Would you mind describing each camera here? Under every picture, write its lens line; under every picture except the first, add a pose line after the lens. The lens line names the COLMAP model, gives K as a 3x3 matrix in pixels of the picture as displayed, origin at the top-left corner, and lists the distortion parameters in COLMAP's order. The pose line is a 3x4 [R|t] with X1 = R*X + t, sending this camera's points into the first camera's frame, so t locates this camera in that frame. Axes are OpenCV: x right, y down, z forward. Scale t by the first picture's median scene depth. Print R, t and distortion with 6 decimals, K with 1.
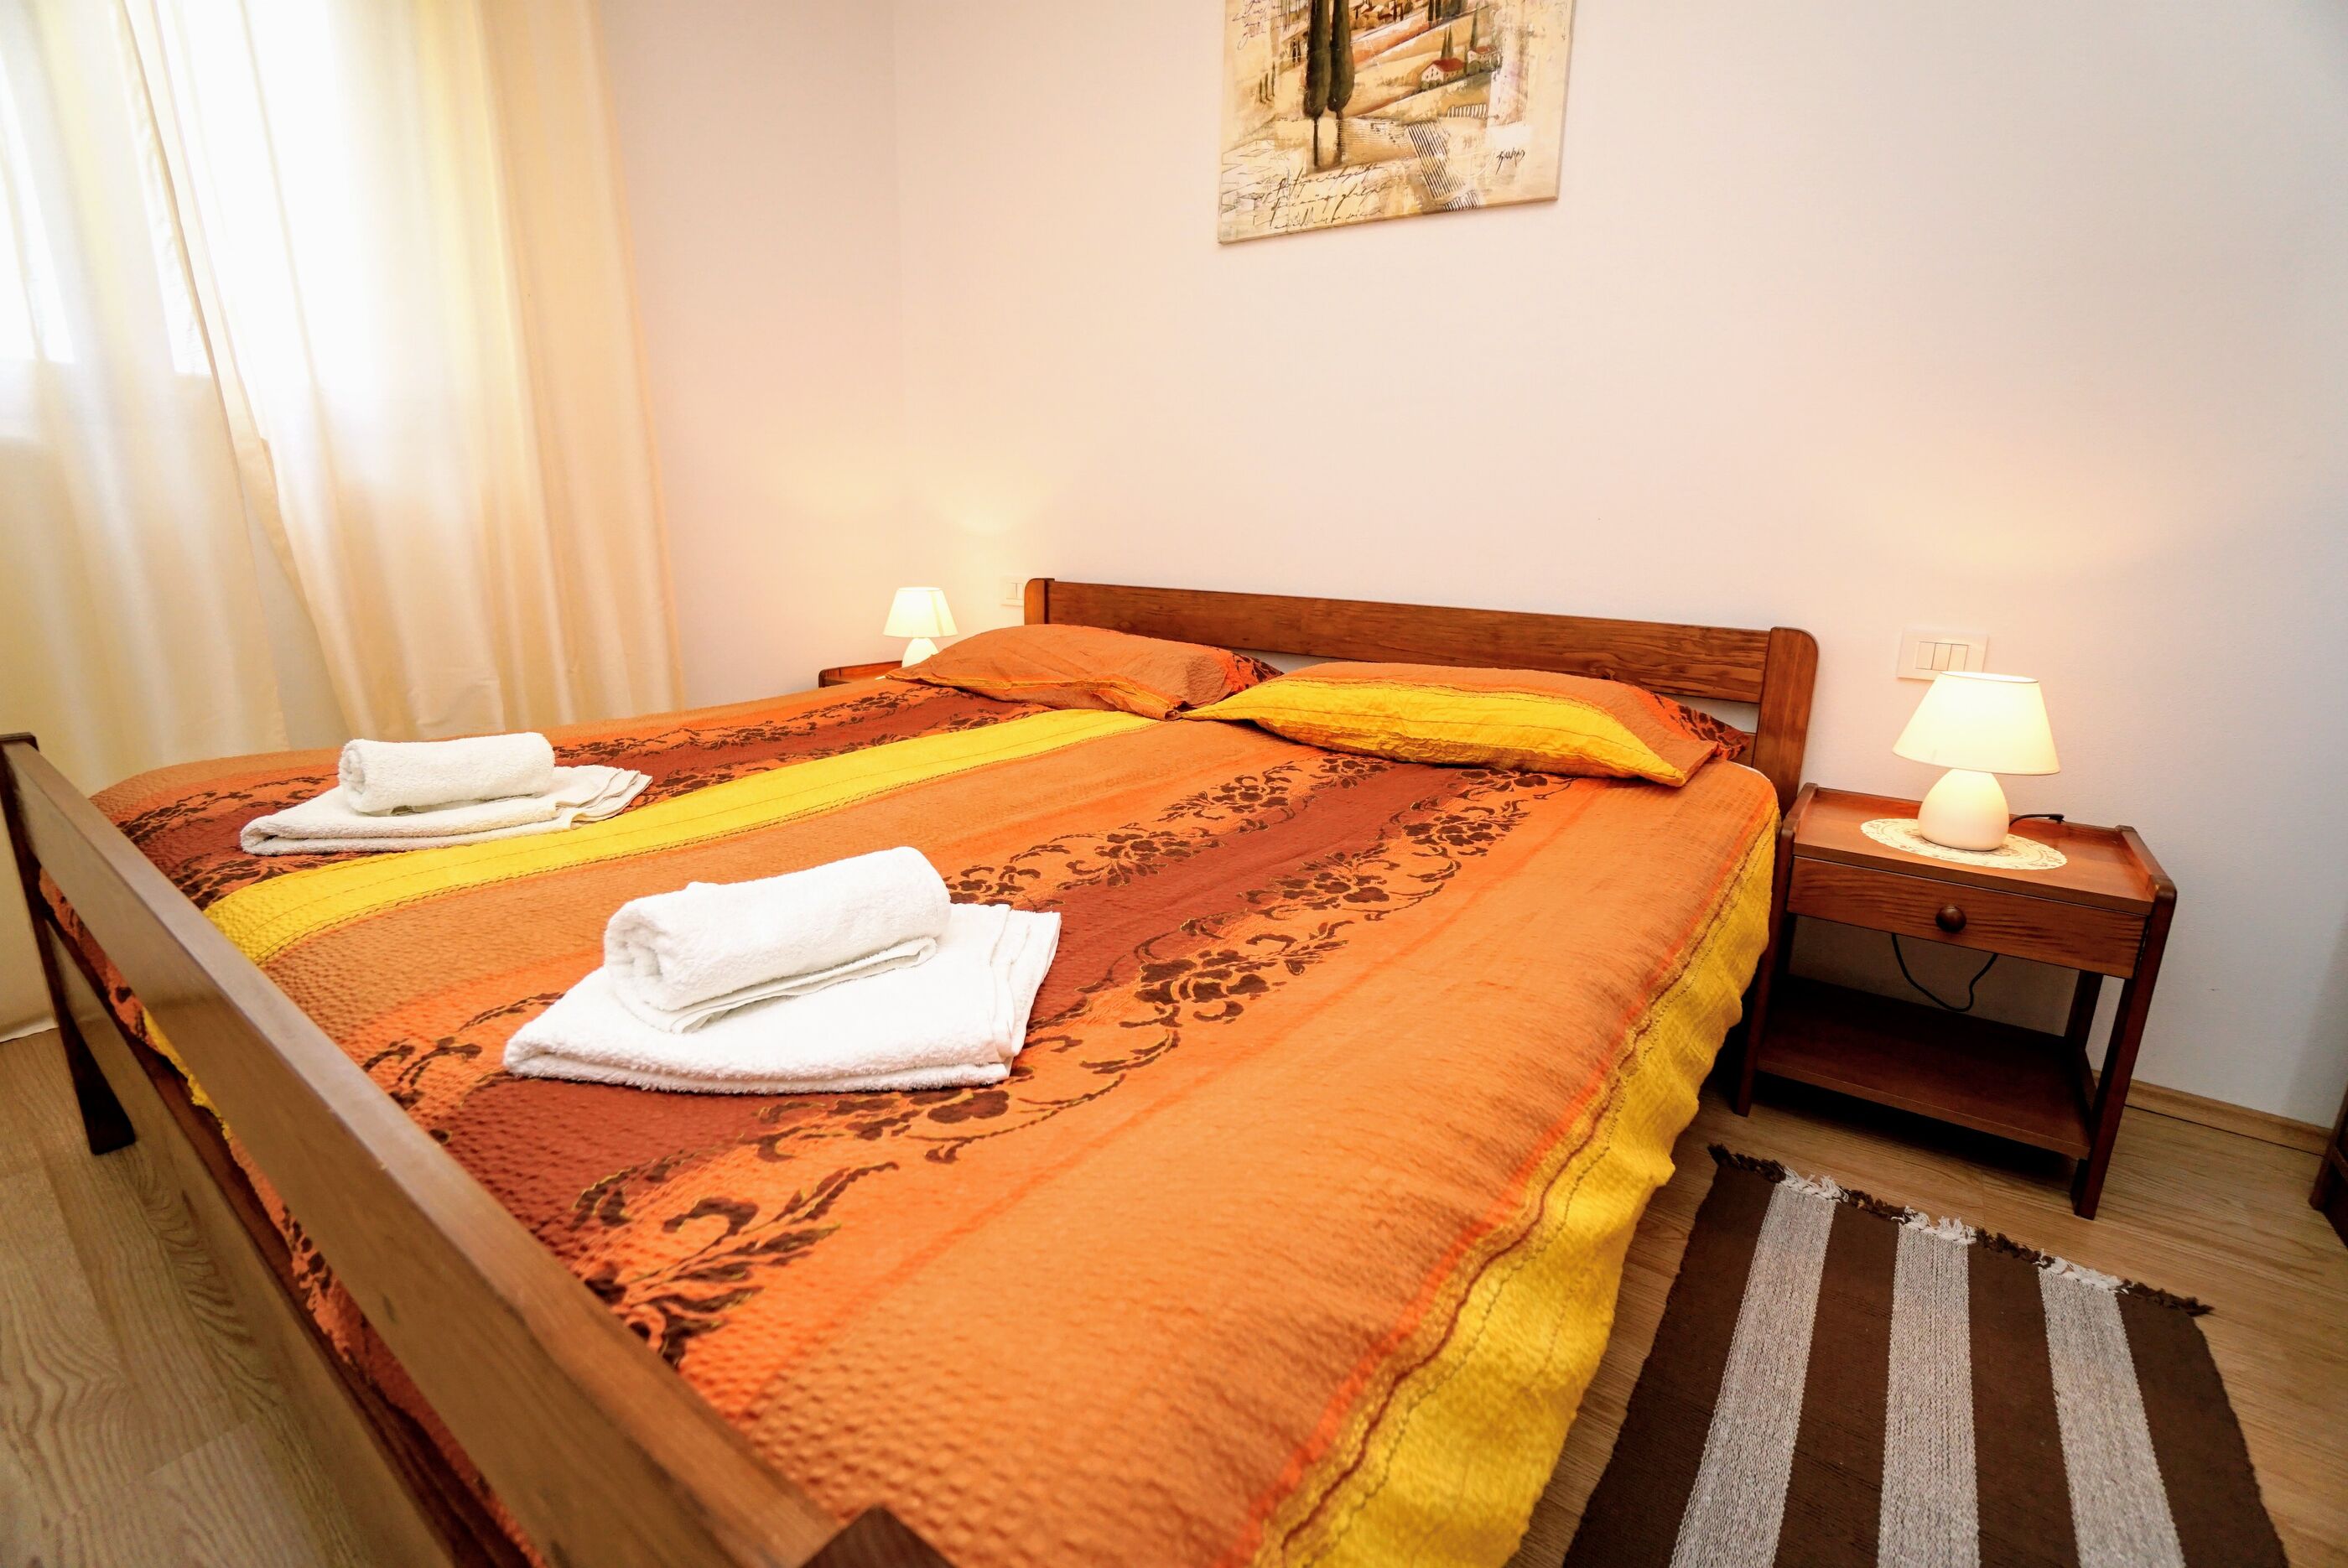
lens RADIAL K [[1036.7, 0, 1180.8], [0, 1036.7, 769.2], [0, 0, 1]] dist [-0.063042, 0.022989]
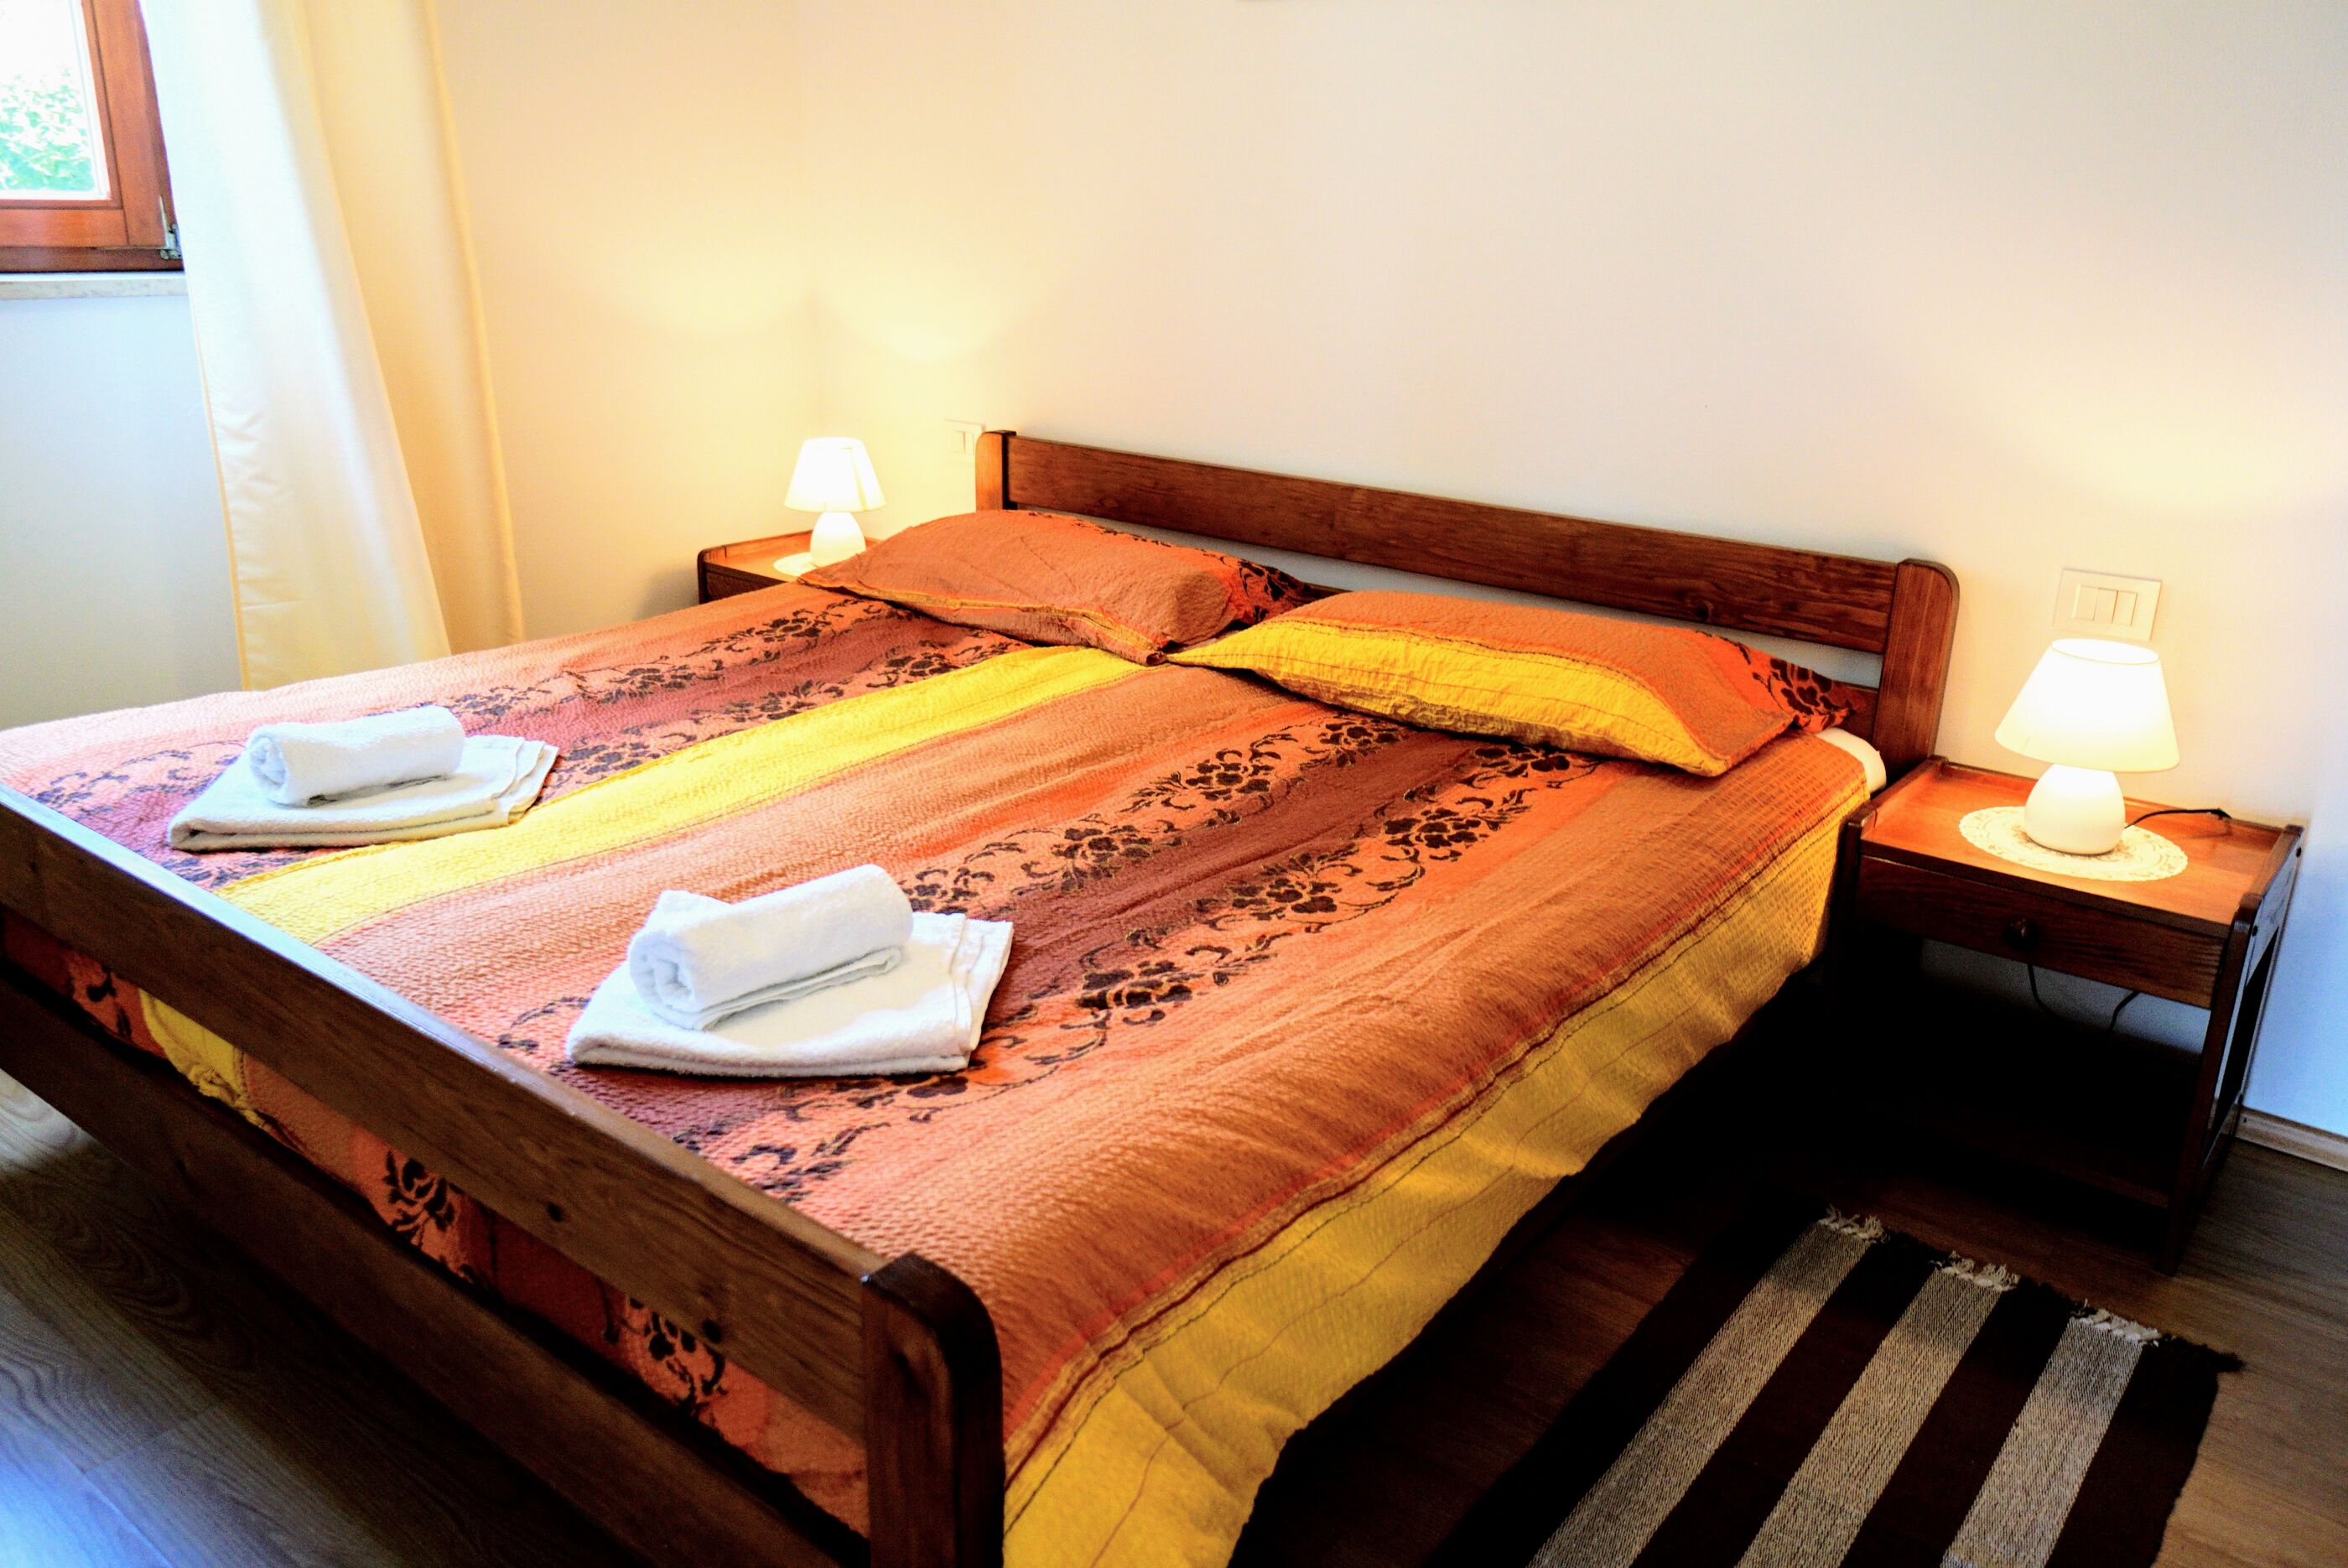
lens RADIAL K [[1755.3, 0, 1177.0], [0, 1755.3, 773.1], [0, 0, 1]] dist [0.027035, 0.007224]
pose [[0.999314, 0.012926, -0.034701, 0.059137], [-0.009436, 0.995049, 0.098939, -0.101497], [0.035808, -0.098544, 0.994488, -0.405168]]
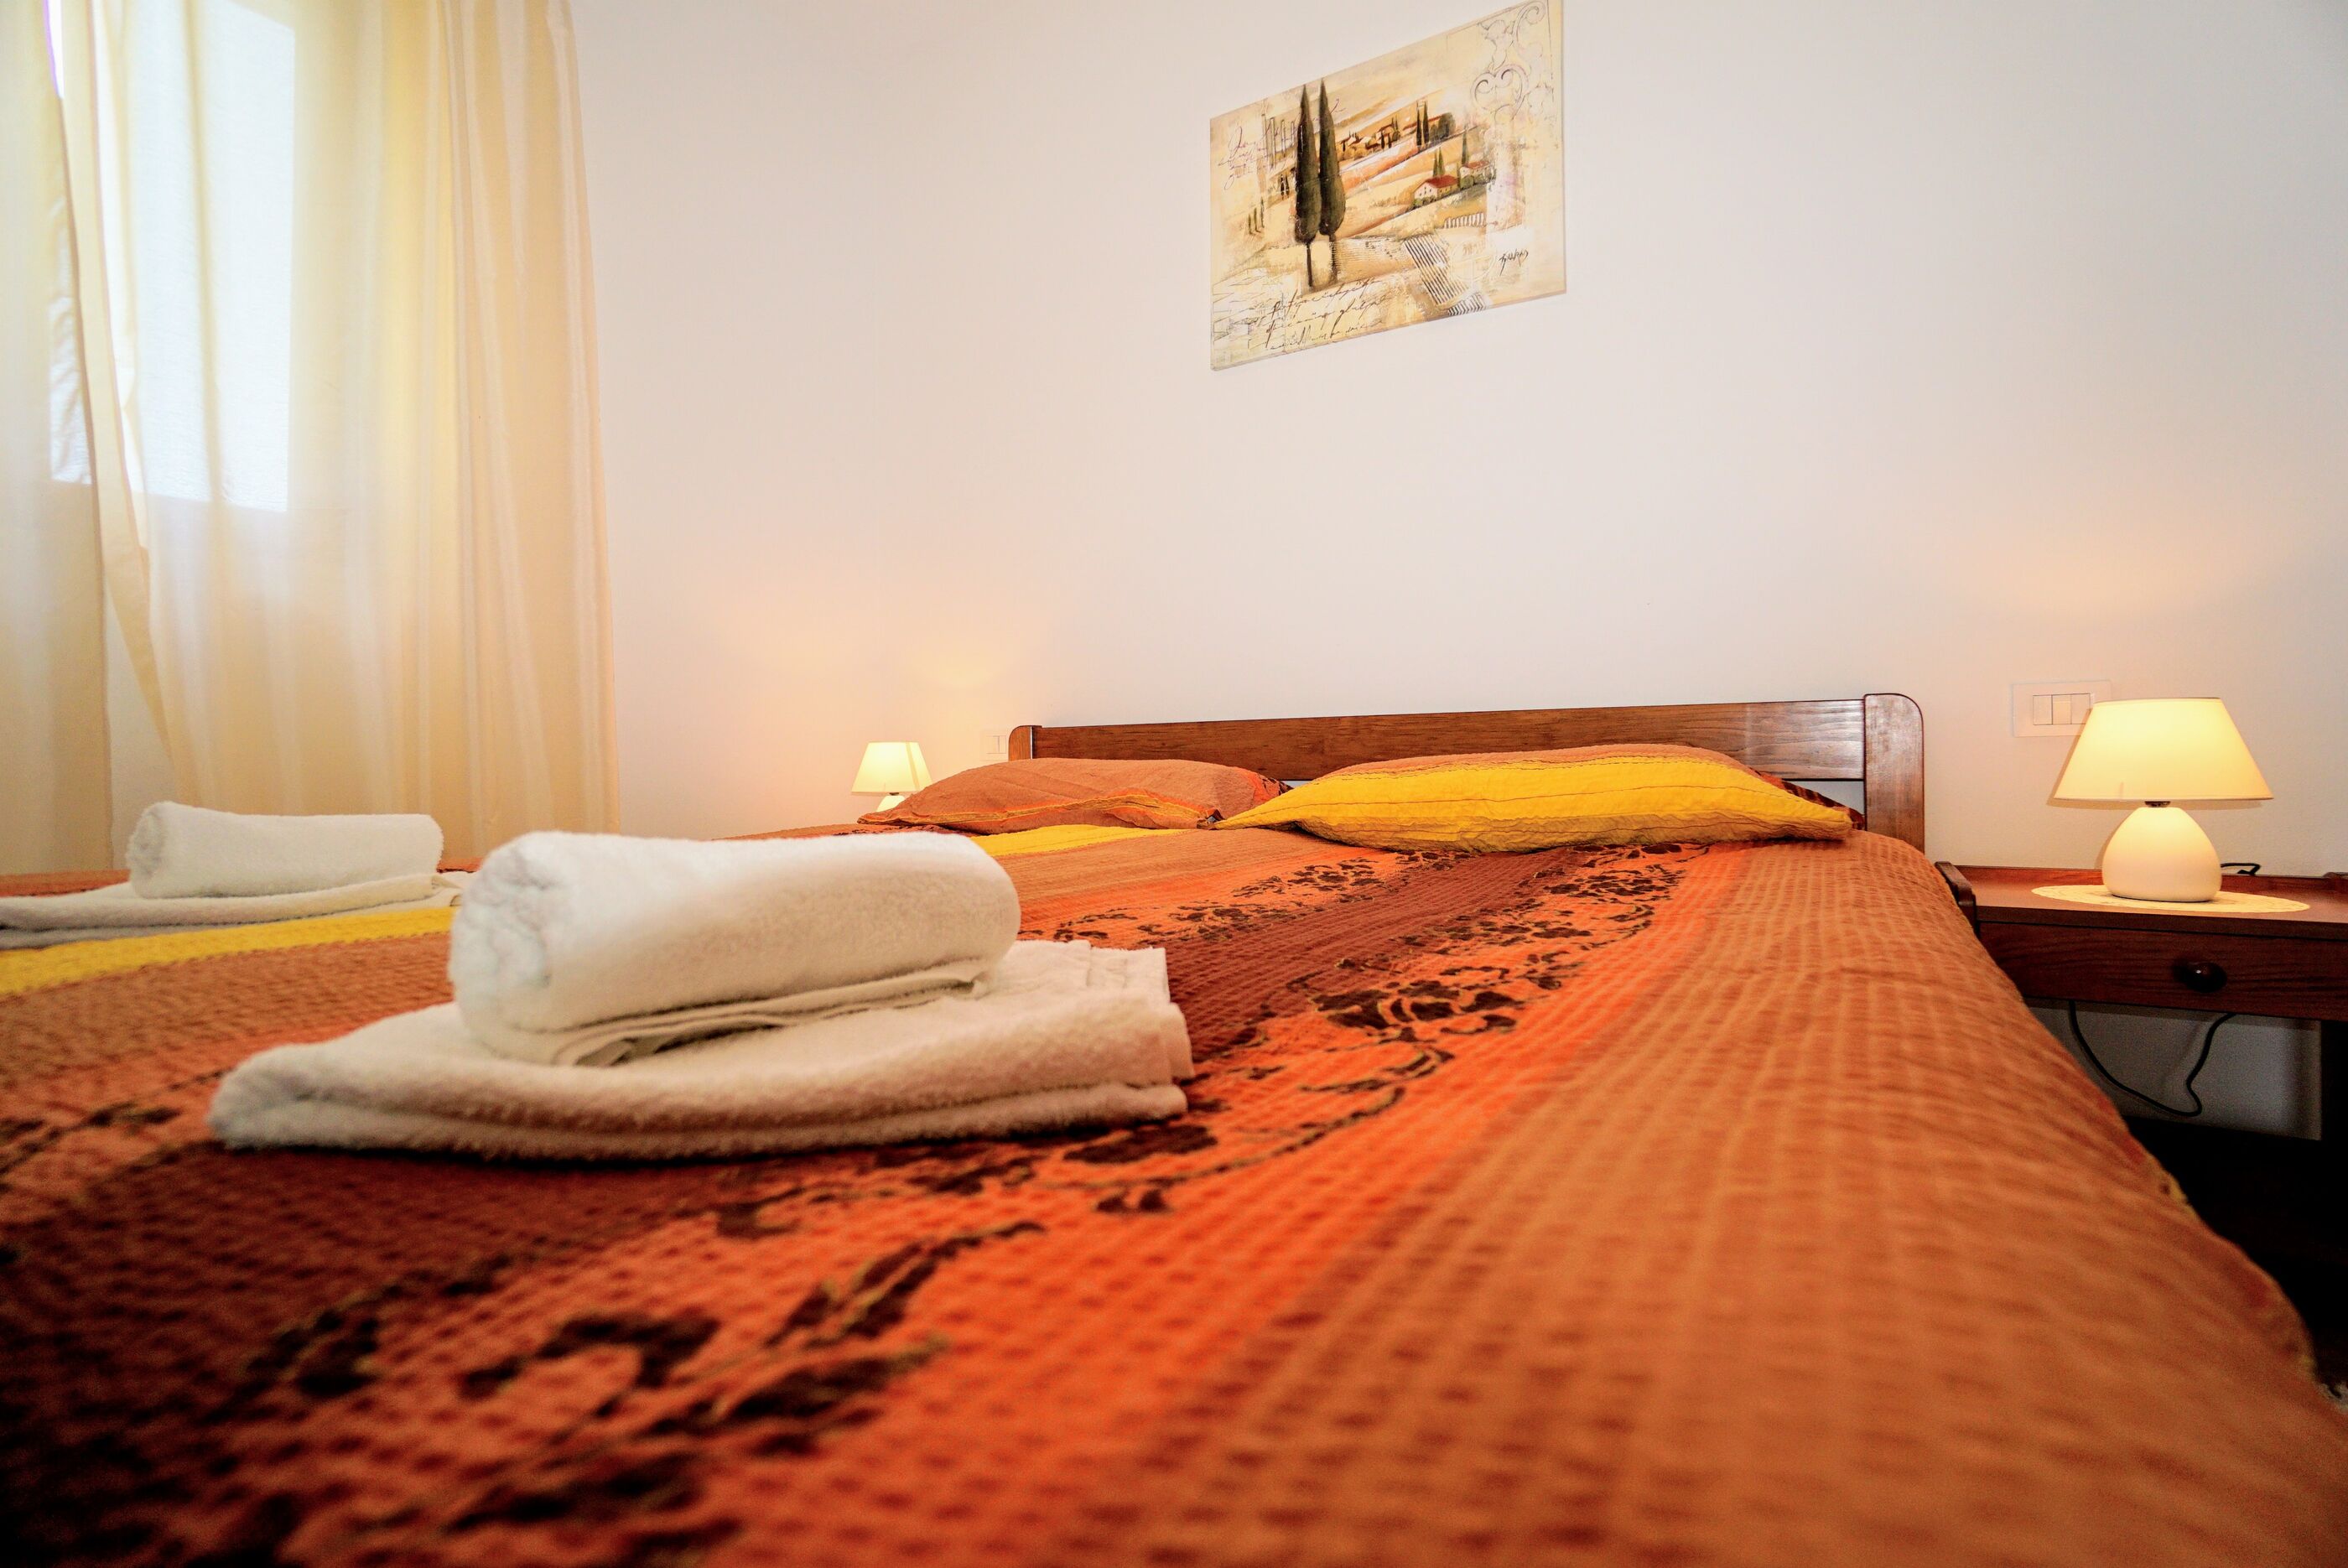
lens RADIAL K [[1035.4, 0, 1184.0], [0, 1035.4, 768.1], [0, 0, 1]] dist [-0.062734, 0.023318]
pose [[0.997990, -0.034088, 0.053429, -0.070333], [0.044931, 0.975107, -0.217135, 0.088644], [-0.044698, 0.219099, 0.974678, 0.159052]]
